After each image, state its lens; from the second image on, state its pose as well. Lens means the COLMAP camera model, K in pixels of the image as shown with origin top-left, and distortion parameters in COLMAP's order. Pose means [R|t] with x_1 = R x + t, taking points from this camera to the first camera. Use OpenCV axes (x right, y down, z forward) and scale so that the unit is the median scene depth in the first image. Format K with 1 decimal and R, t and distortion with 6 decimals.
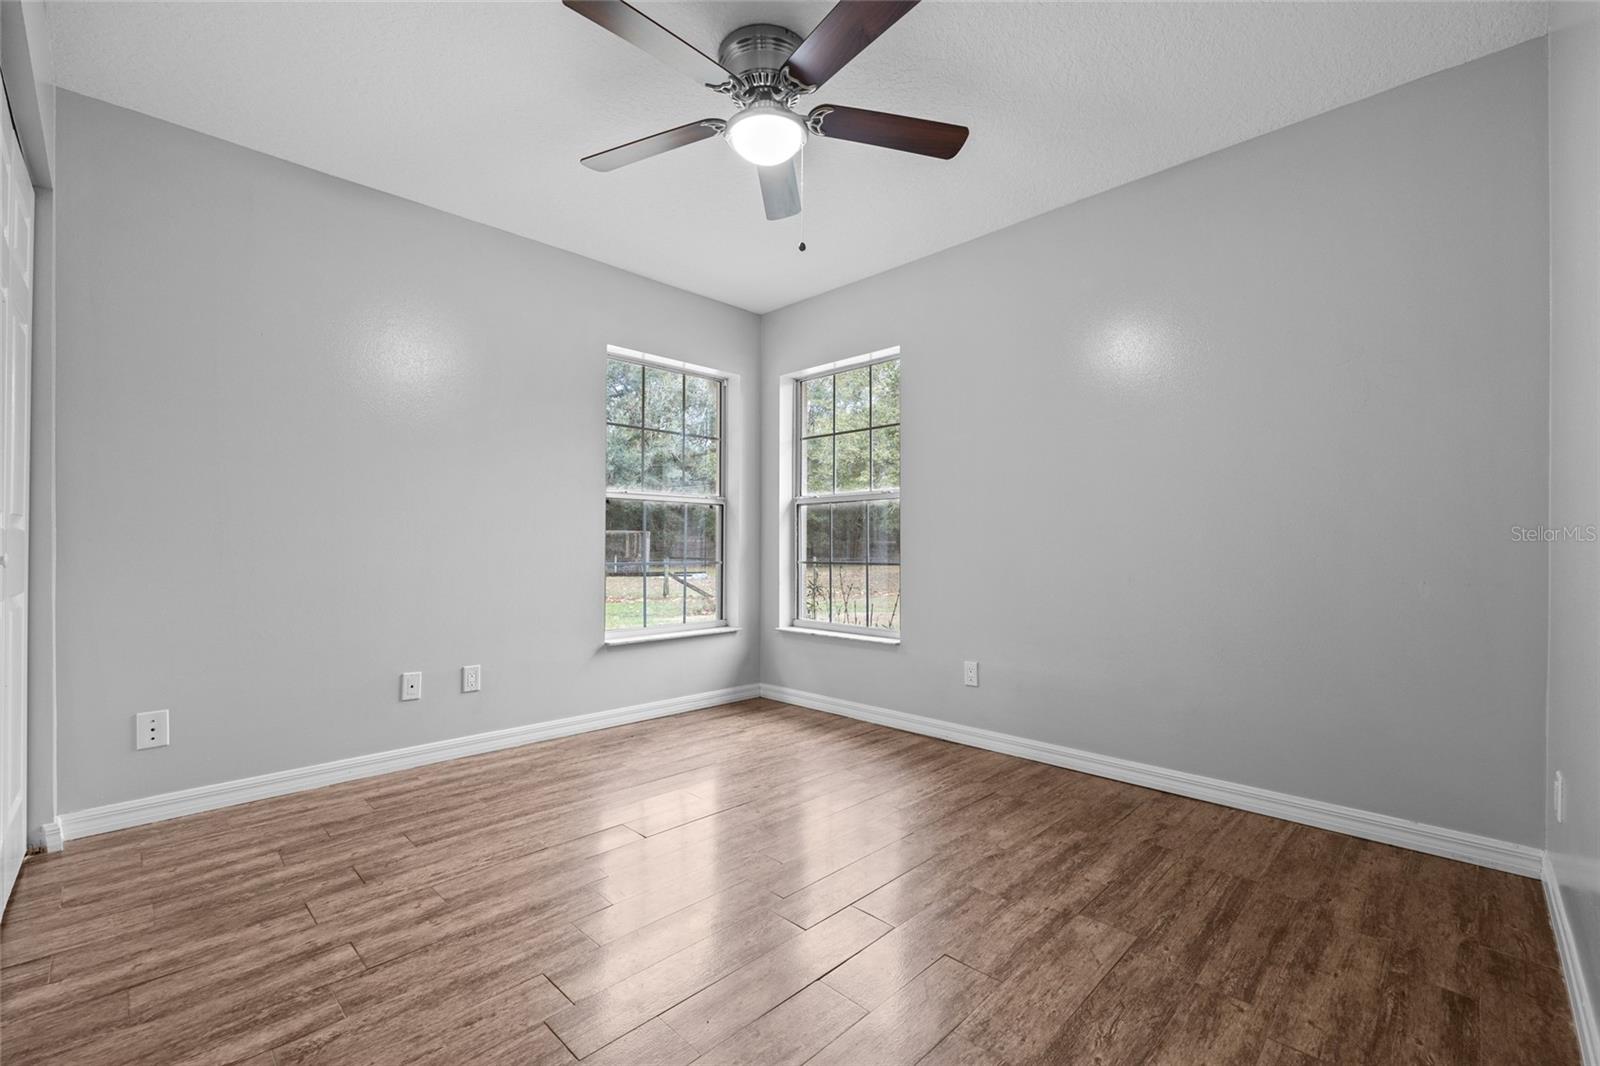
lens RADIAL K [[670.5, 0, 800.0], [0, 670.5, 533.0], [0, 0, 1]] dist [-0.000895, 0.000084]
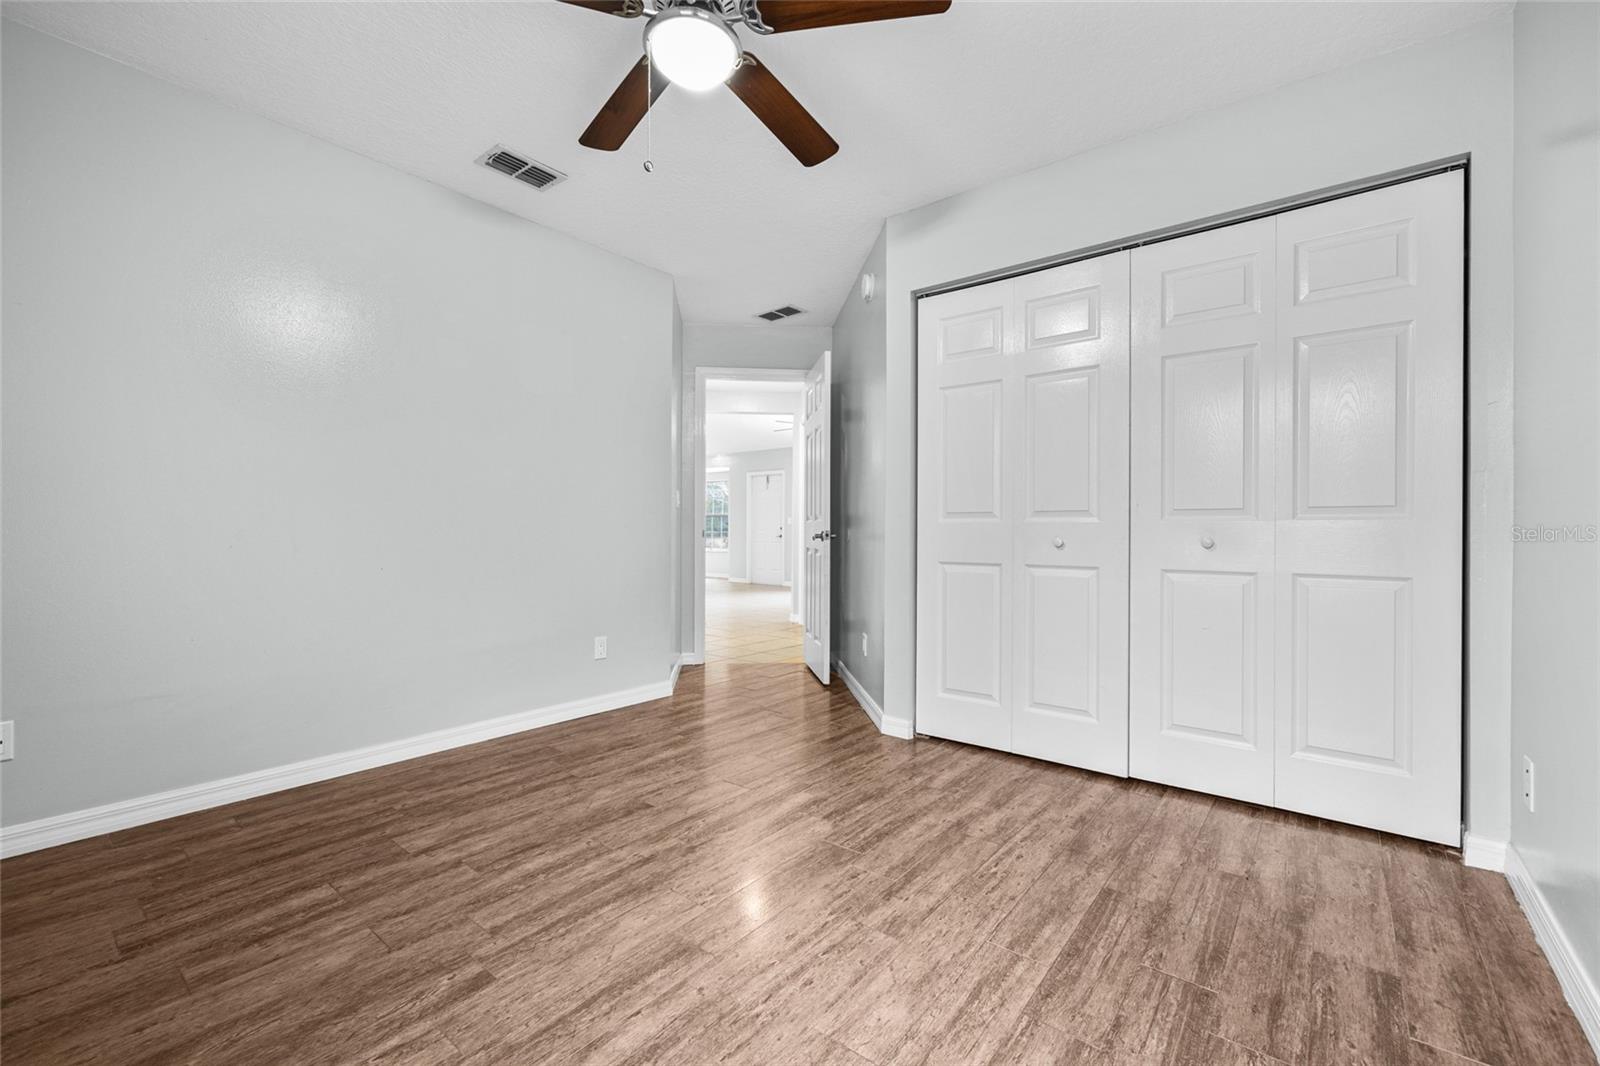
lens RADIAL K [[670.5, 0, 800.0], [0, 670.5, 533.0], [0, 0, 1]] dist [-0.000895, 0.000084]
pose [[-0.994691, -0.005140, -0.102779, -0.114330], [-0.003453, 0.999856, -0.016588, 0.042072], [0.102849, -0.016145, -0.994566, 2.095510]]
